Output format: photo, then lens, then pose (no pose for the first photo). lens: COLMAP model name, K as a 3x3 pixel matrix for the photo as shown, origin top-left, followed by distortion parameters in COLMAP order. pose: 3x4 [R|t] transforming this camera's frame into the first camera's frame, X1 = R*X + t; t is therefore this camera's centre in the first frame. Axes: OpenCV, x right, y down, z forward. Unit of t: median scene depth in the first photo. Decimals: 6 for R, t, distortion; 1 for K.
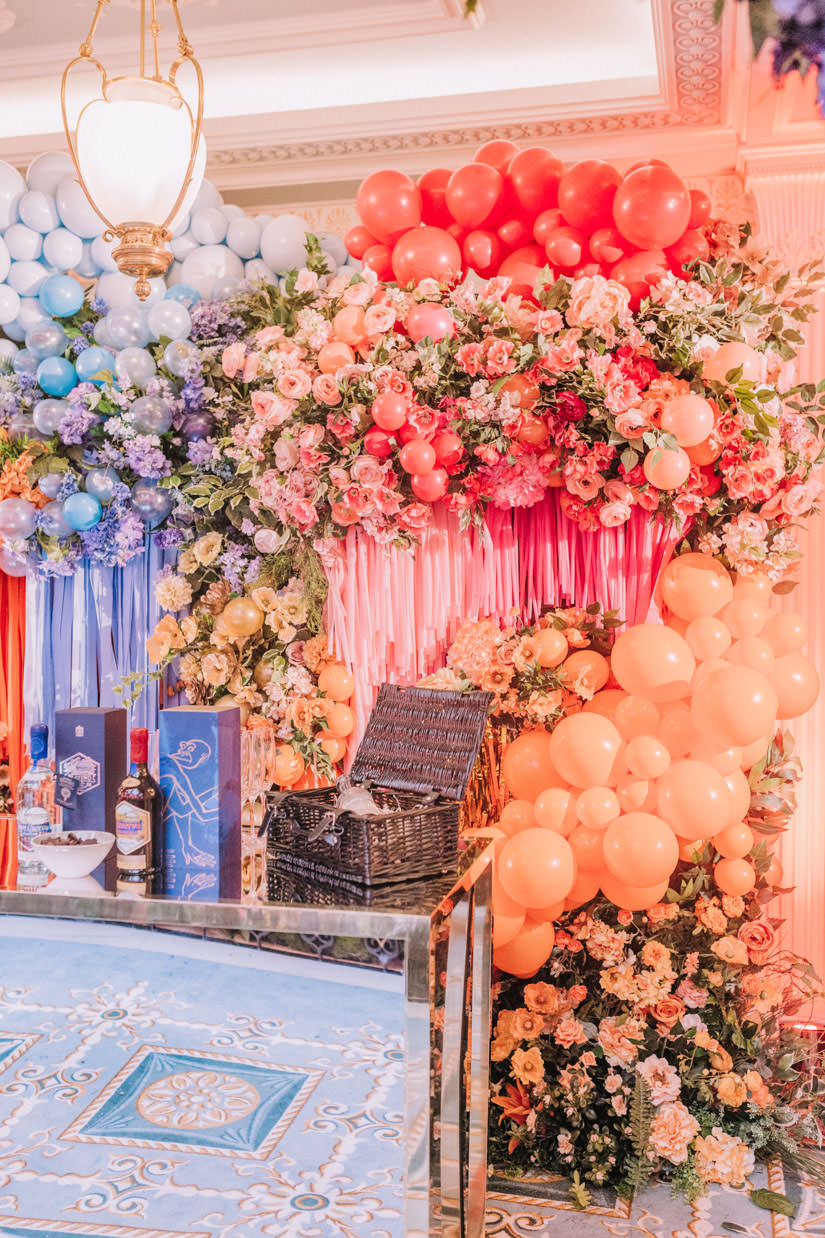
lens RADIAL K [[1181.7, 0, 413.5], [0, 1181.7, 615.4], [0, 0, 1]] dist [0.000681, 0.000000]
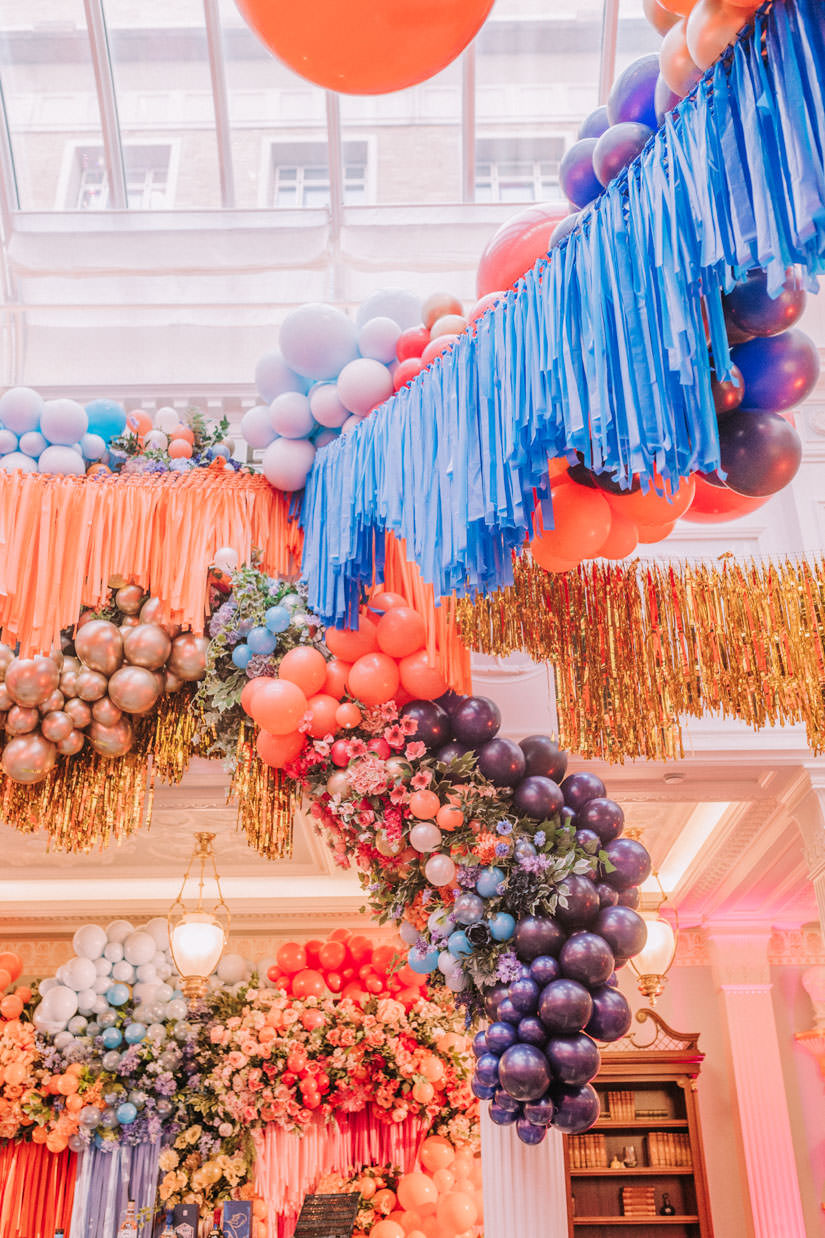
lens RADIAL K [[1181.7, 0, 411.8], [0, 1181.7, 619.1], [0, 0, 1]] dist [0.000681, 0.000000]
pose [[0.974854, 0.088721, 0.204421, -0.305974], [0.018695, 0.881536, -0.471747, 0.124825], [-0.222058, 0.463706, 0.857710, -1.181692]]
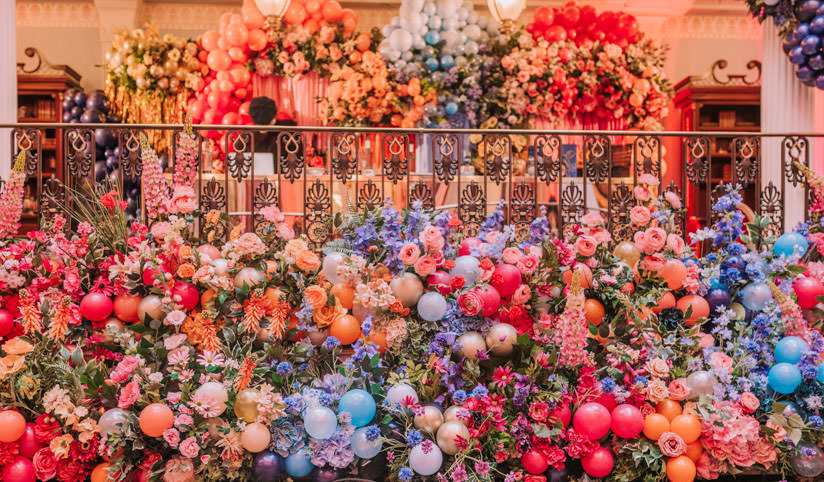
lens RADIAL K [[827.1, 0, 404.9], [0, 827.1, 278.5], [0, 0, 1]] dist [0.000613, 0.000000]
pose [[0.956741, -0.006839, 0.290861, -1.072733], [0.007462, 0.999972, -0.001034, 0.372706], [-0.290845, 0.003160, 0.956765, -1.069144]]
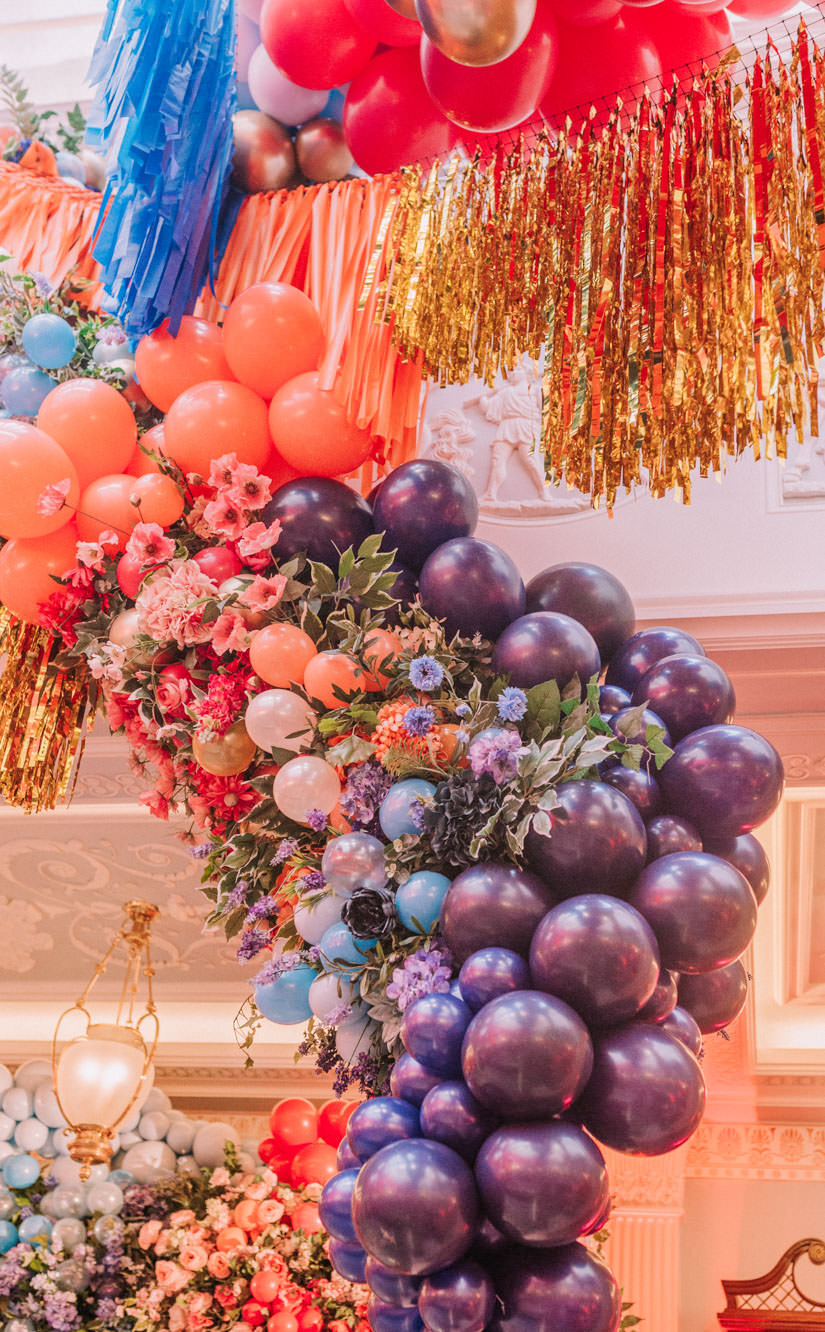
lens RADIAL K [[1390.5, 0, 518.1], [0, 1390.5, 858.8], [0, 0, 1]] dist [-0.017728, 0.000000]
pose [[0.994879, 0.093306, 0.038854, 0.137367], [-0.062950, 0.872770, -0.484055, 0.117024], [-0.079076, 0.479130, 0.874174, -0.481924]]
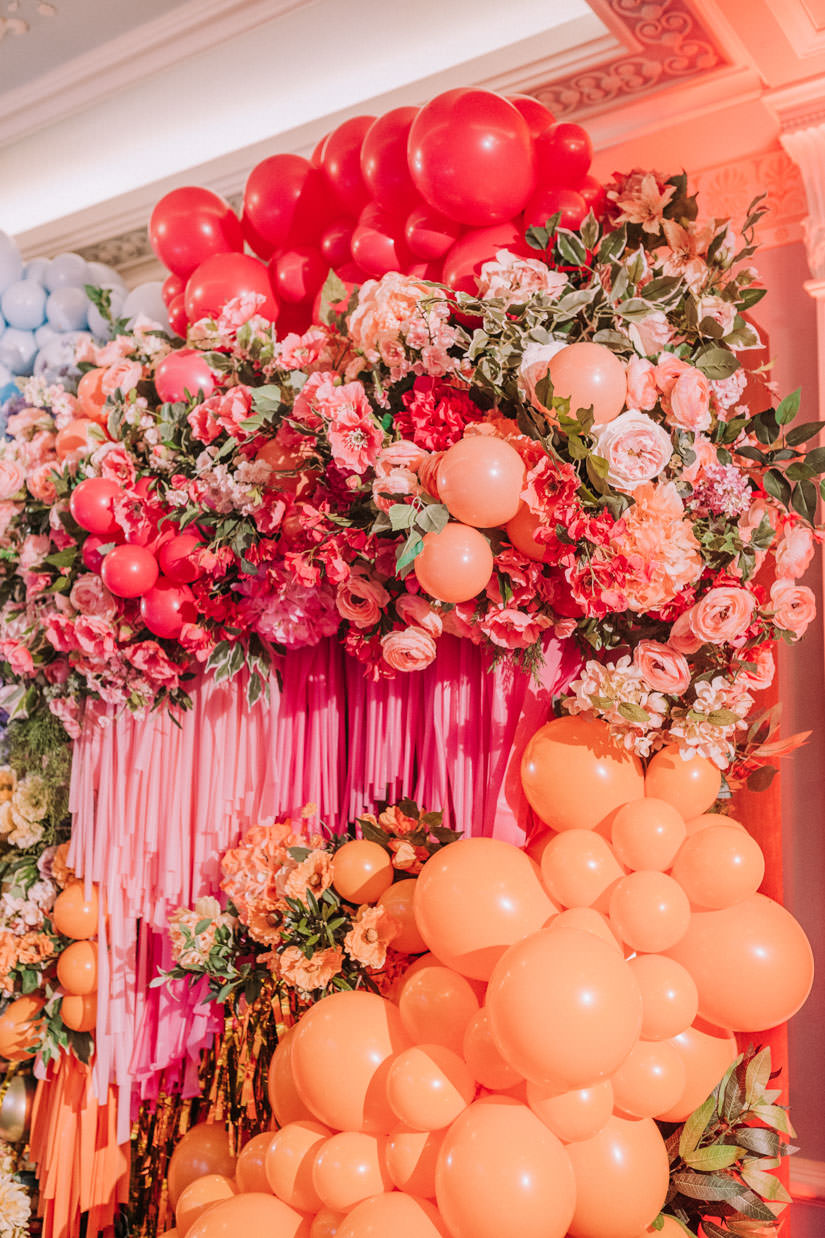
lens RADIAL K [[1181.7, 0, 415.3], [0, 1181.7, 625.0], [0, 0, 1]] dist [0.000681, 0.000000]
pose [[0.934644, -0.030474, -0.354276, 0.363643], [-0.021435, 0.989680, -0.141680, -0.013261], [0.354937, 0.140014, 0.924346, 0.427353]]
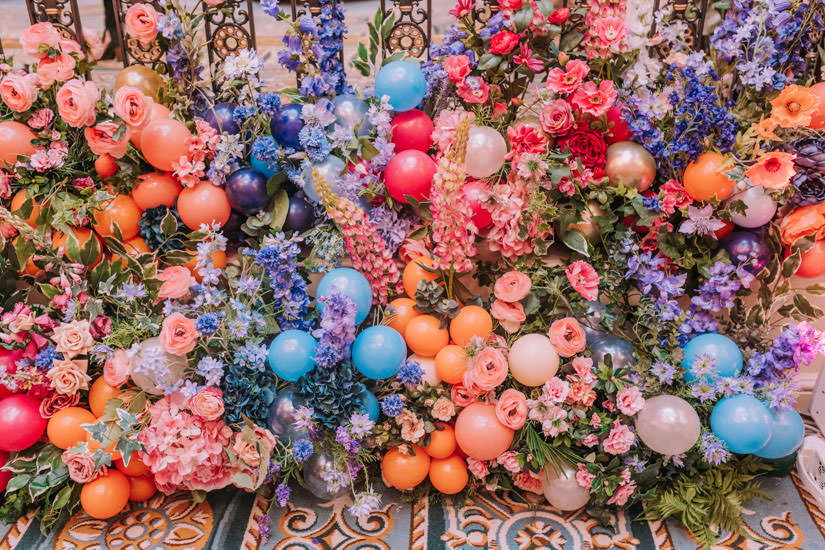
lens RADIAL K [[787.5, 0, 414.6], [0, 787.5, 275.1], [0, 0, 1]] dist [0.000681, 0.000000]
pose [[0.980674, -0.103288, 0.166162, -0.394525], [0.017094, 0.891277, 0.453138, 0.202586], [-0.194900, -0.441540, 0.875817, -0.752029]]
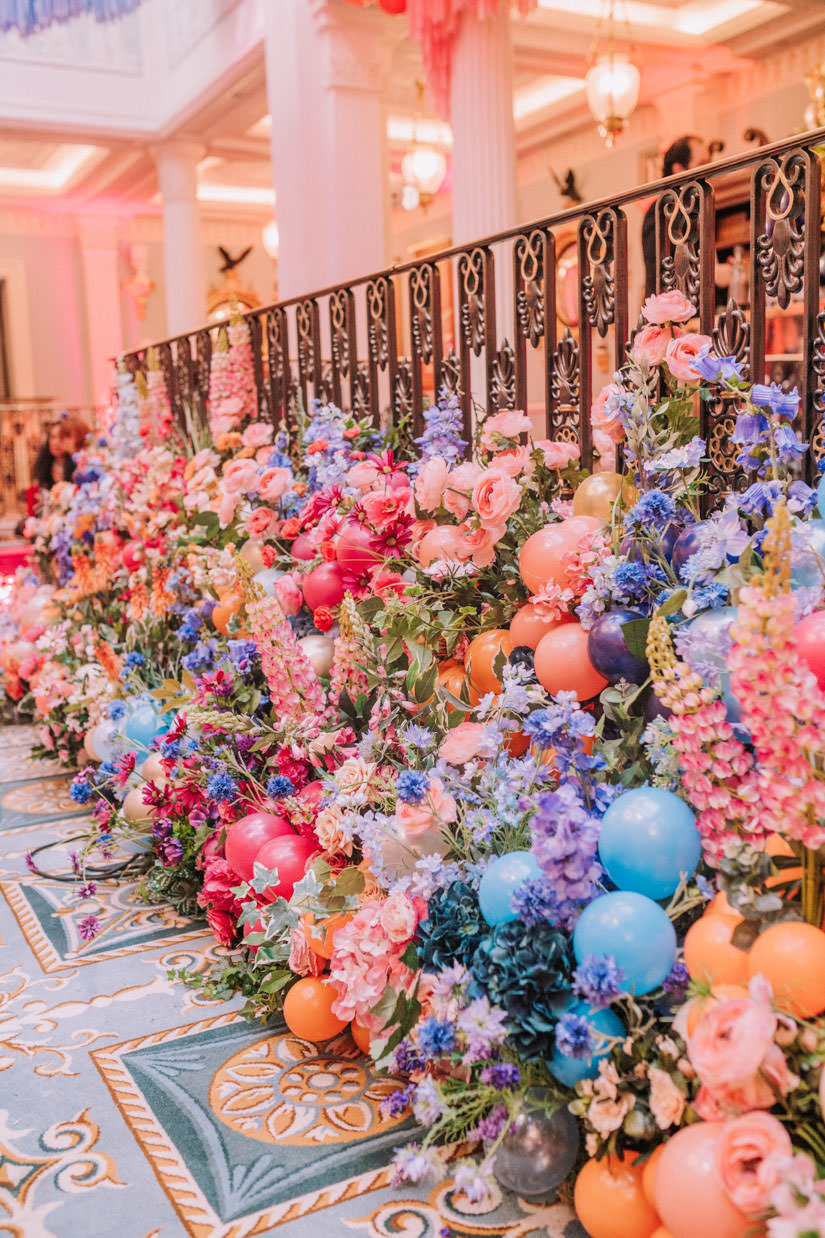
lens RADIAL K [[1181.7, 0, 403.9], [0, 1181.7, 610.1], [0, 0, 1]] dist [0.000681, 0.000000]
pose [[0.668115, 0.073692, -0.740400, -0.088827], [0.033664, 0.991071, 0.129019, 0.313916], [0.743296, -0.111124, 0.659668, -0.627565]]
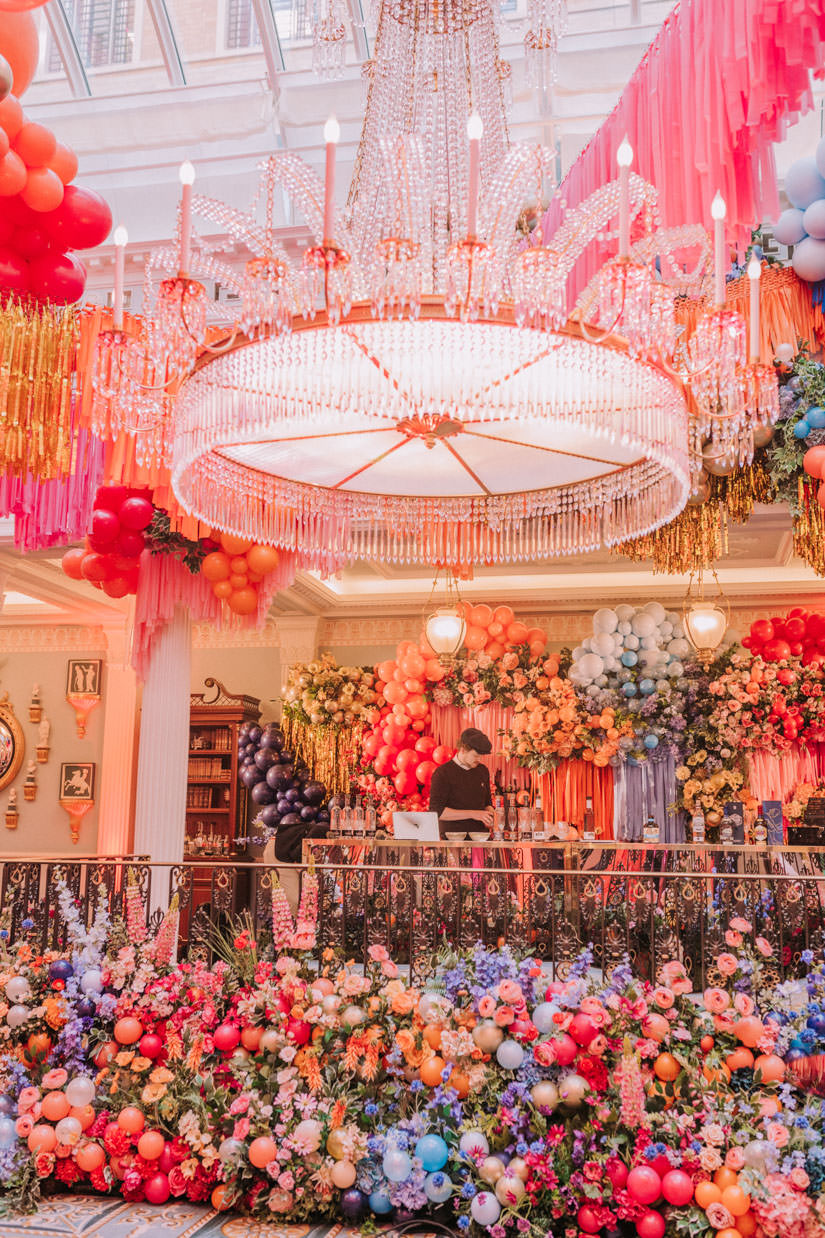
lens RADIAL K [[1181.7, 0, 406.3], [0, 1181.7, 598.0], [0, 0, 1]] dist [0.000681, 0.000000]
pose [[0.999774, 0.010617, 0.018428, -0.927457], [-0.006761, 0.980200, -0.197895, 0.132214], [-0.020165, 0.197726, 0.980050, -1.747744]]
